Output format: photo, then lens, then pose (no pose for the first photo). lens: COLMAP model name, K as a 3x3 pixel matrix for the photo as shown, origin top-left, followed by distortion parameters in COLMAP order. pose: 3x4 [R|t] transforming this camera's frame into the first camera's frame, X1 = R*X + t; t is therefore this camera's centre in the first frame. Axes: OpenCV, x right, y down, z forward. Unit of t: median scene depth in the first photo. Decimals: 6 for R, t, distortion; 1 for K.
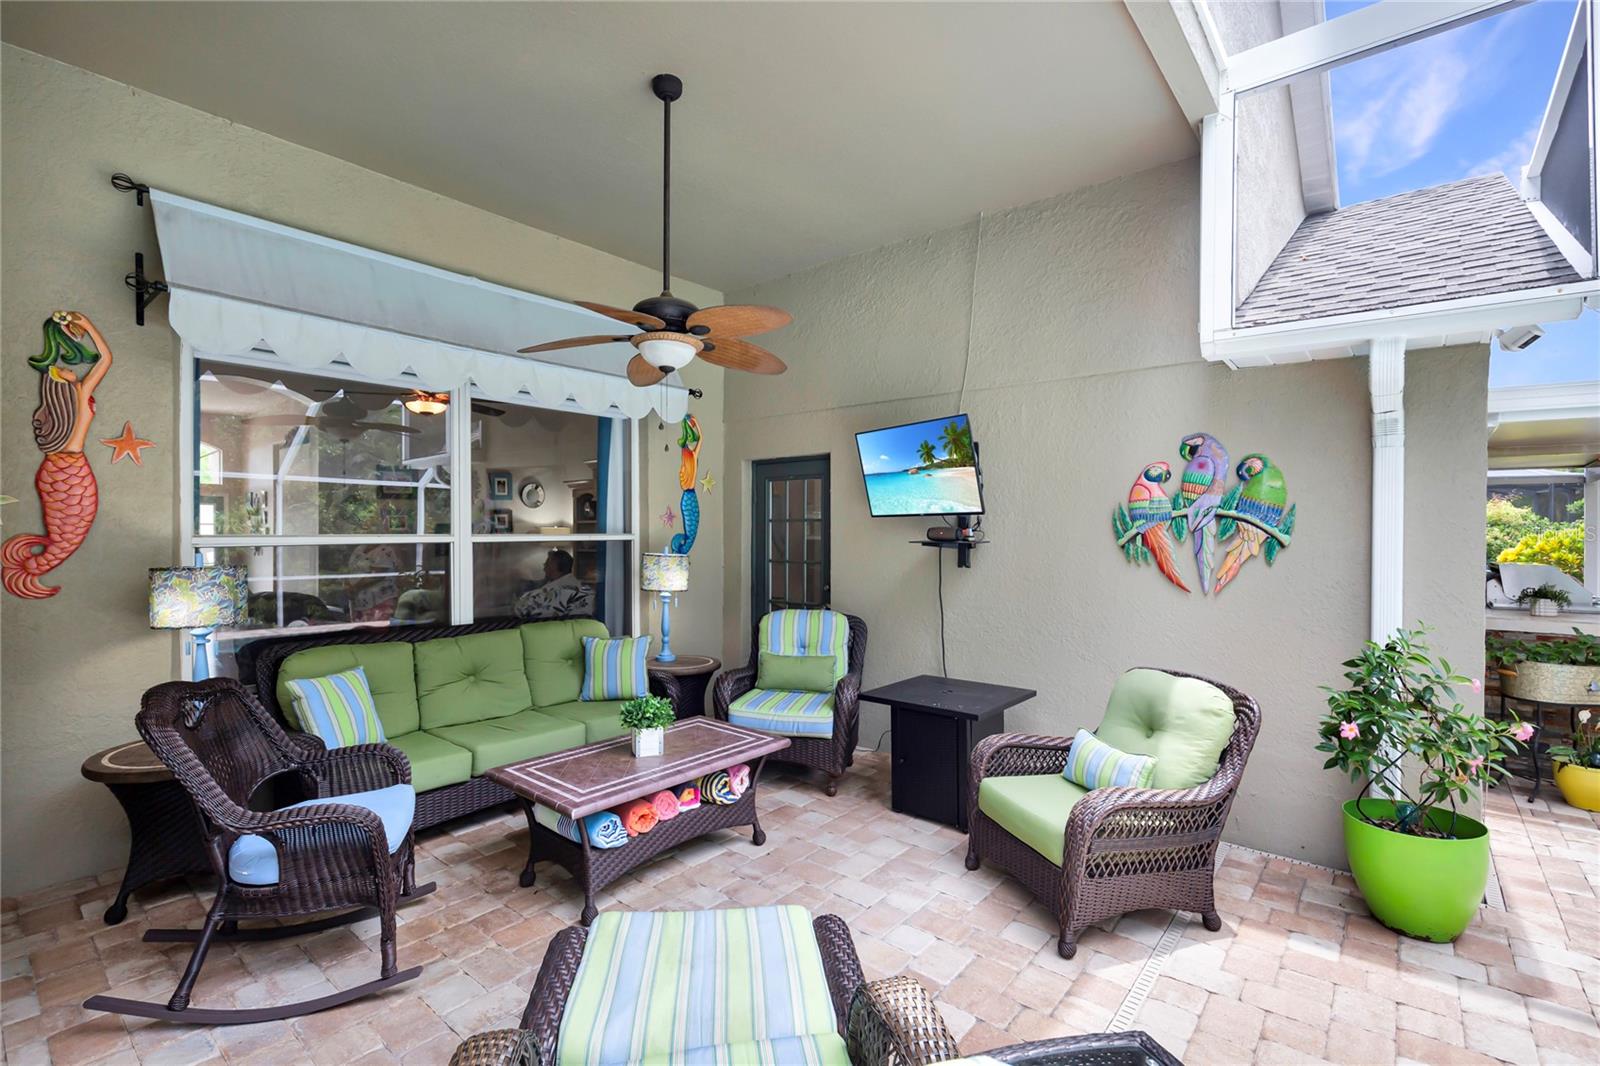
lens RADIAL K [[739.3, 0, 790.6], [0, 739.3, 532.9], [0, 0, 1]] dist [0.001488, -0.000897]
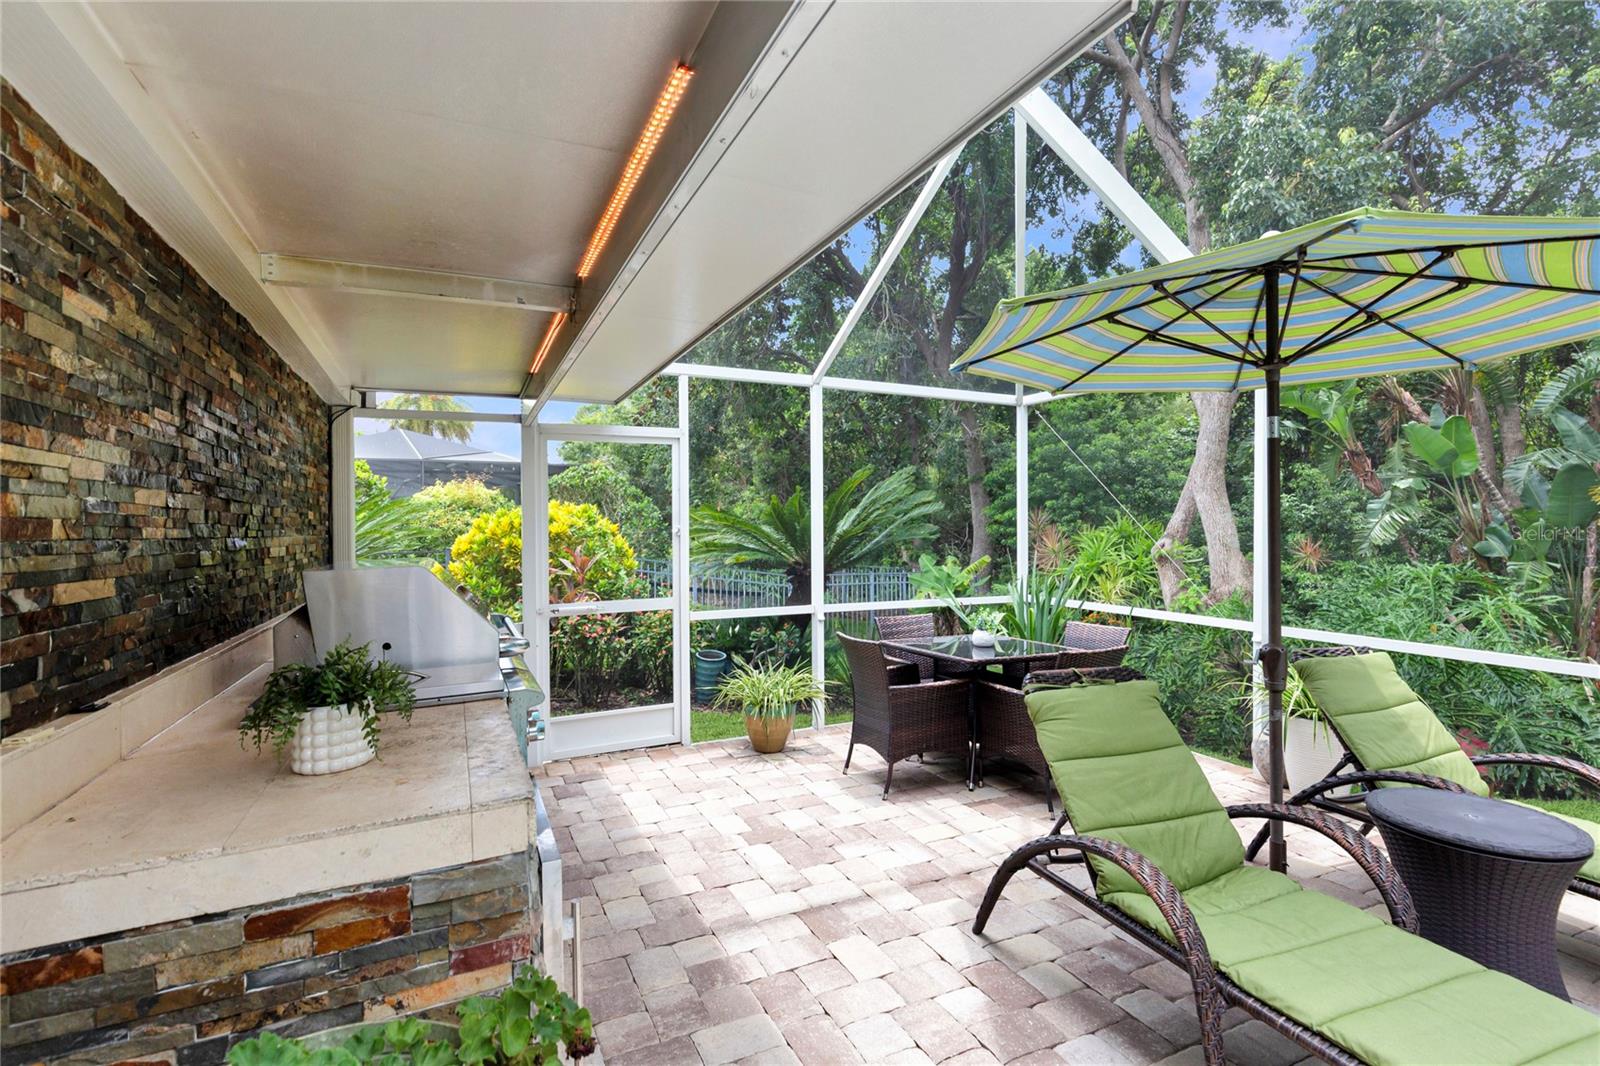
lens RADIAL K [[747.1, 0, 800.8], [0, 747.1, 504.6], [0, 0, 1]] dist [0.007892, 0.000153]
pose [[0.417331, 0.016562, 0.908604, 1.010871], [0.007150, 0.999743, -0.021507, 0.025297], [-0.908727, 0.015472, 0.417105, 0.880081]]
